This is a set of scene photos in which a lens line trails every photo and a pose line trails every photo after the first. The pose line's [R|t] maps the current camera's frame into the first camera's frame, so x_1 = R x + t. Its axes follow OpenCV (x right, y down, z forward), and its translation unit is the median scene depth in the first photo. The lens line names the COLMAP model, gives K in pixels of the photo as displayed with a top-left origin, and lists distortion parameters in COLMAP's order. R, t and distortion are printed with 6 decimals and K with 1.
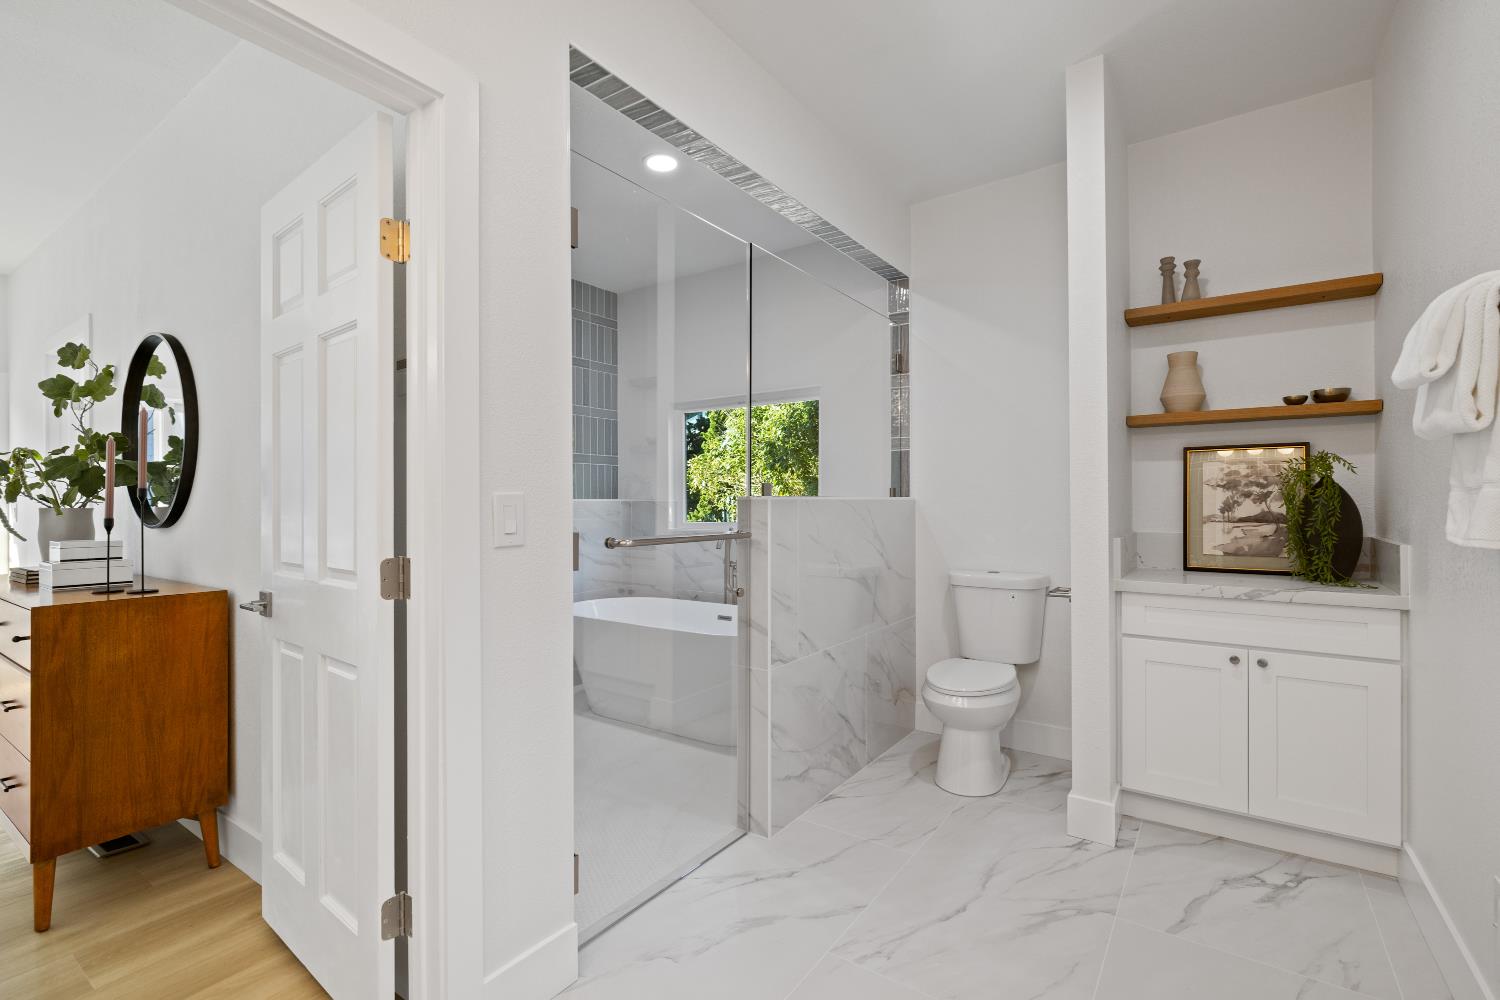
lens RADIAL K [[688.9, 0, 747.7], [0, 688.9, 498.4], [0, 0, 1]] dist [-0.000449, -0.000013]
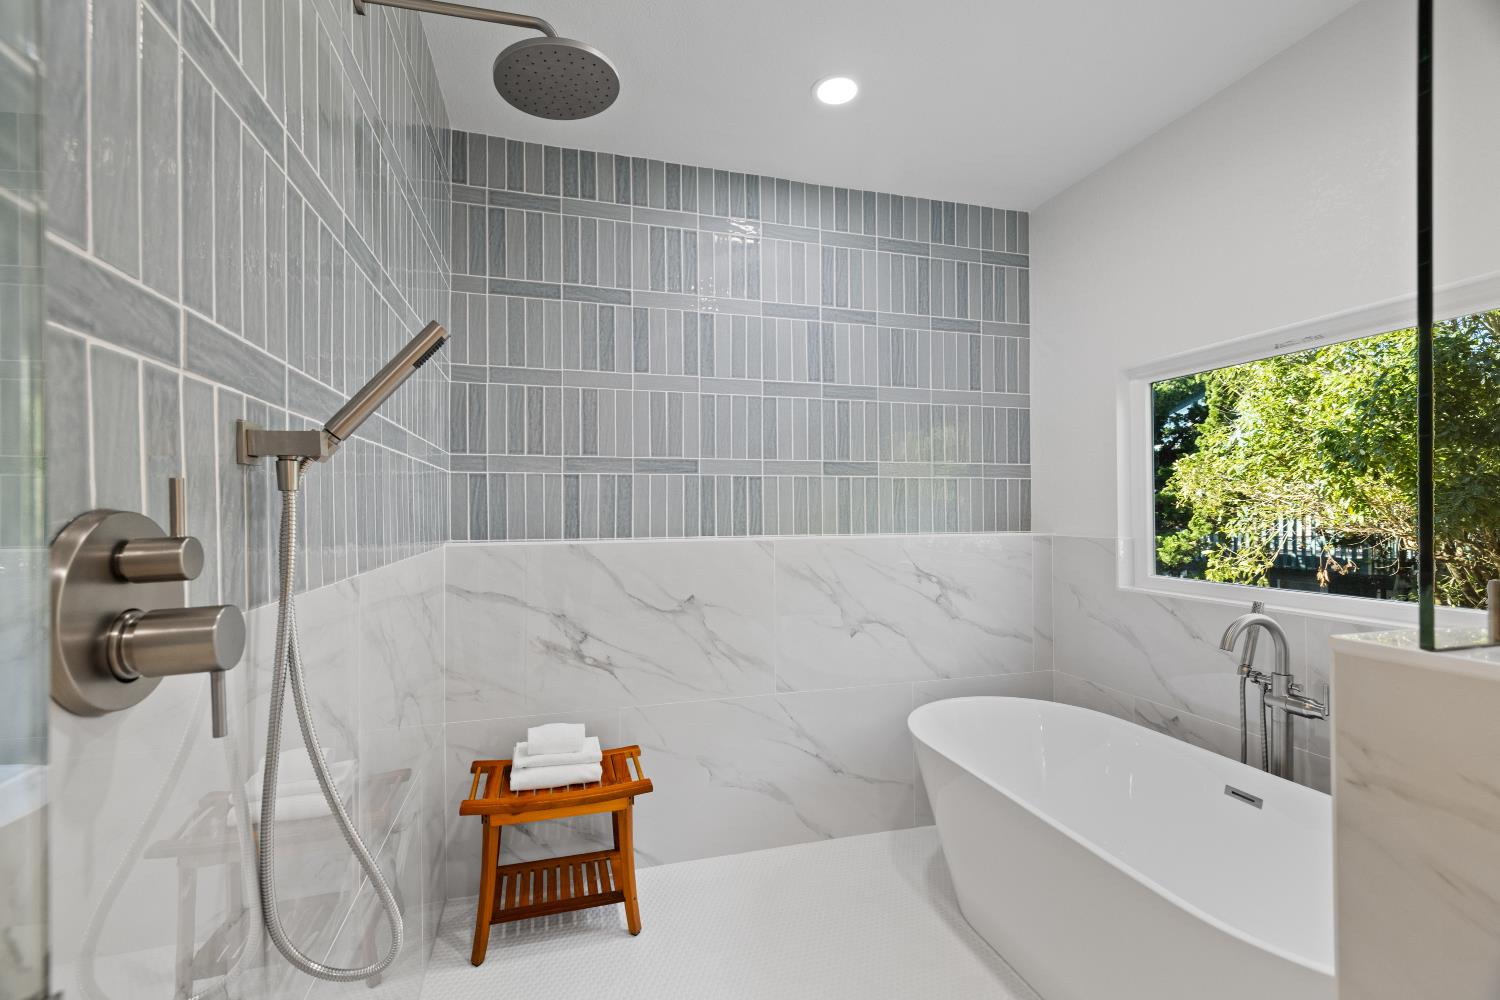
lens RADIAL K [[646.4, 0, 744.6], [0, 646.4, 502.3], [0, 0, 1]] dist [0.001711, 0.000462]
pose [[0.777783, -0.003884, -0.628521, -0.009433], [0.002383, 0.999992, -0.003231, -0.013880], [0.628528, 0.001015, 0.777786, 0.205778]]
